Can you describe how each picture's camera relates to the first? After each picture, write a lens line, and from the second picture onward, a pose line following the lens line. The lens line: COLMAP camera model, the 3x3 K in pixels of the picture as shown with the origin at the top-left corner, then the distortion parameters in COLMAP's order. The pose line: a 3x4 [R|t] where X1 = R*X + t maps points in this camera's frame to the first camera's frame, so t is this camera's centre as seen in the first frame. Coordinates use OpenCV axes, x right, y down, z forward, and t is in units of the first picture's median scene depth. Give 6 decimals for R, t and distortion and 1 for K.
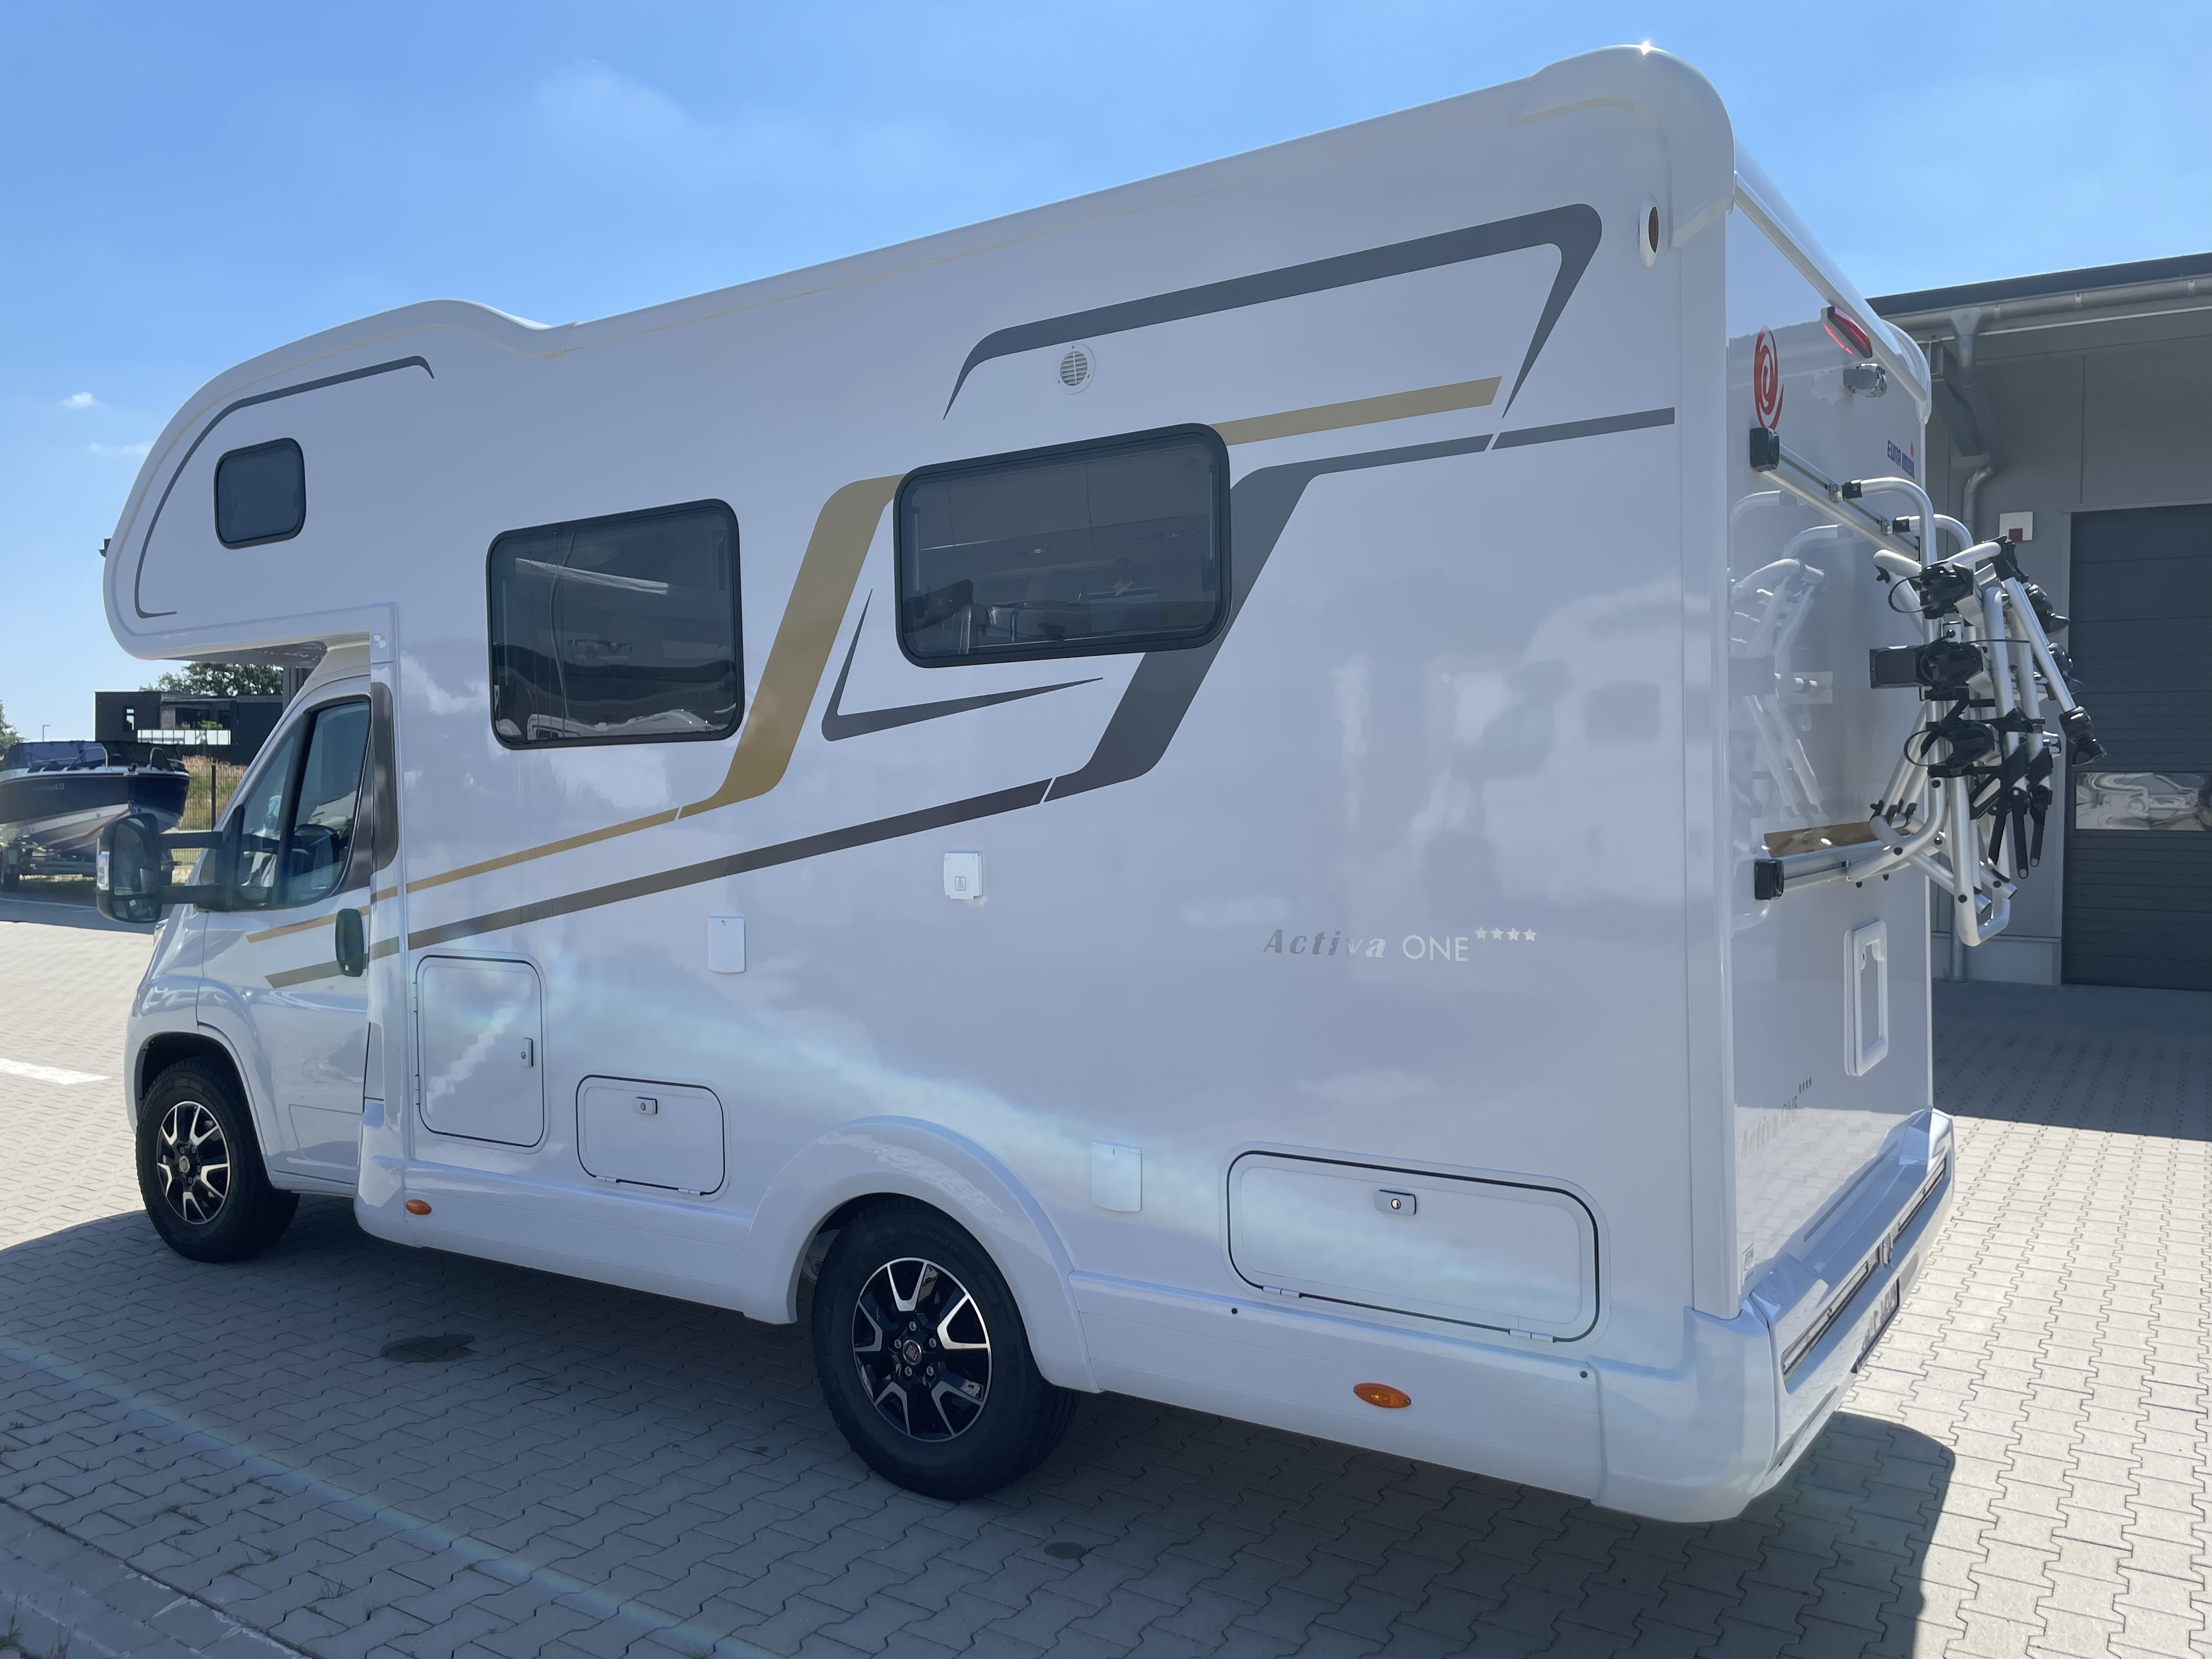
lens RADIAL K [[1684.8, 0, 1101.8], [0, 1684.8, 828.1], [0, 0, 1]] dist [0.082534, -0.116952]
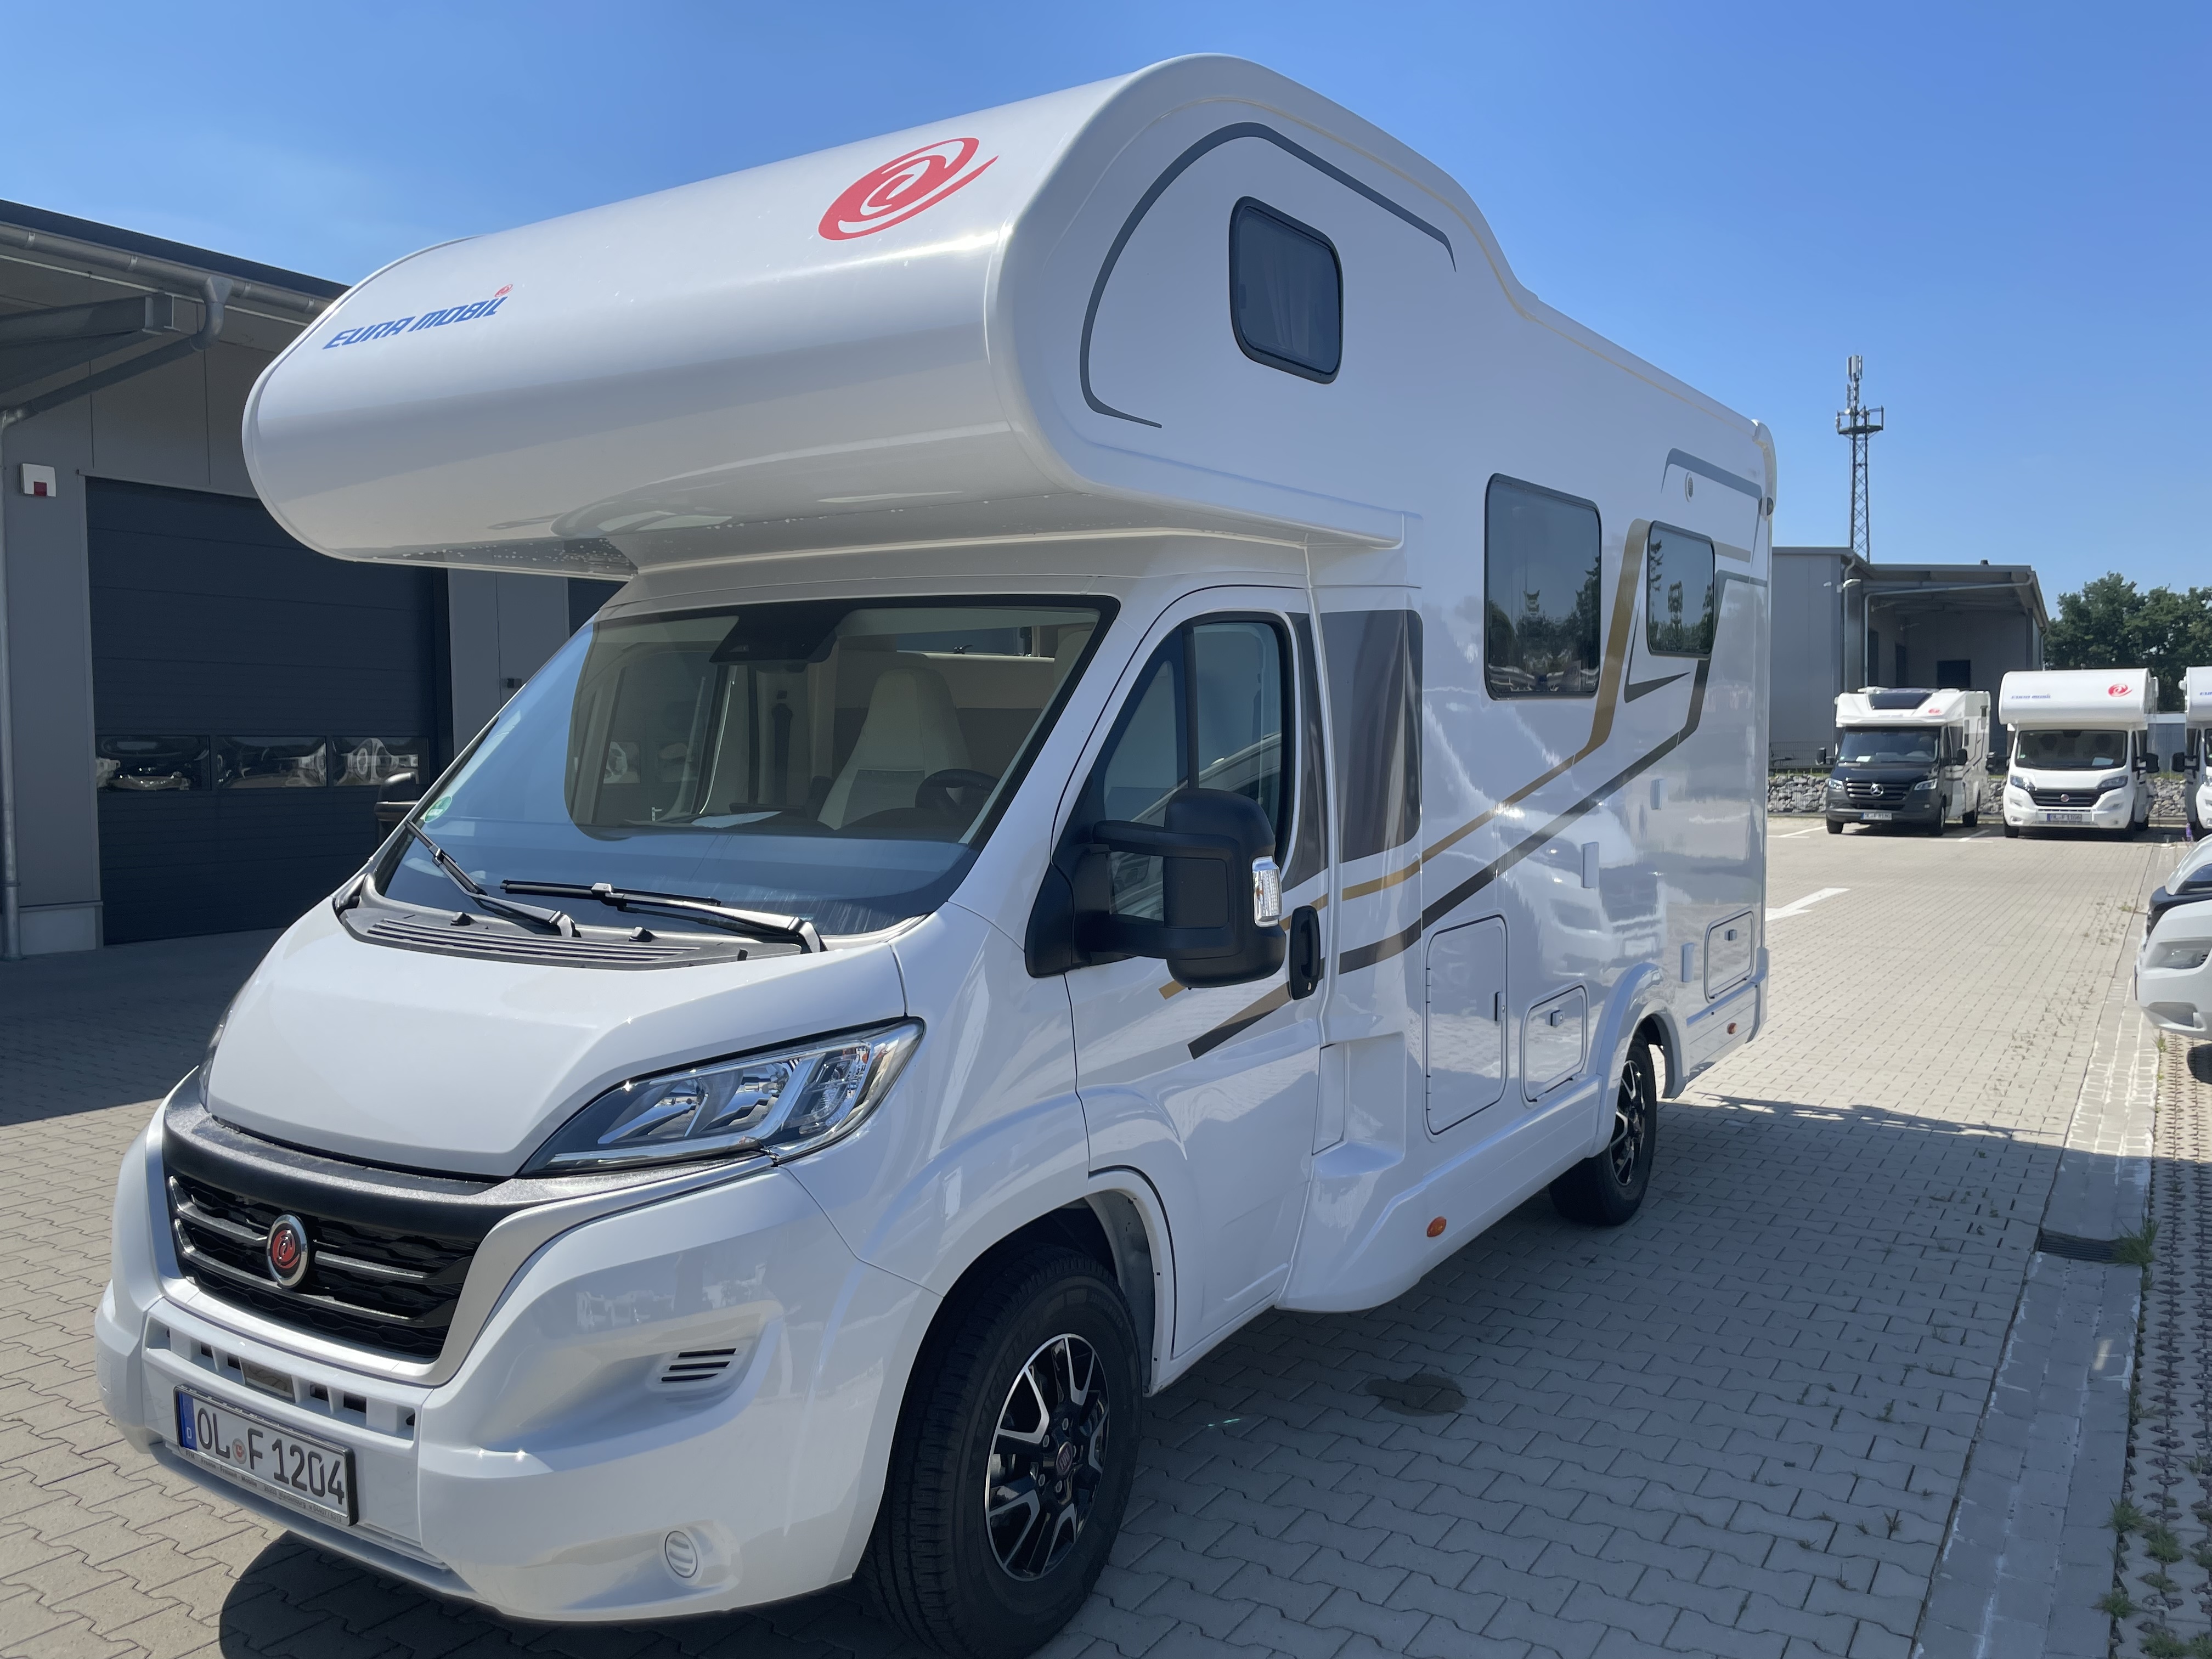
lens RADIAL K [[1684.8, 0, 1101.8], [0, 1684.8, 828.1], [0, 0, 1]] dist [0.082534, -0.116952]
pose [[-0.007260, -0.050465, 0.998699, -1.180172], [0.032635, 0.998182, 0.050676, -0.026207], [-0.999441, 0.032960, -0.005600, 1.104576]]
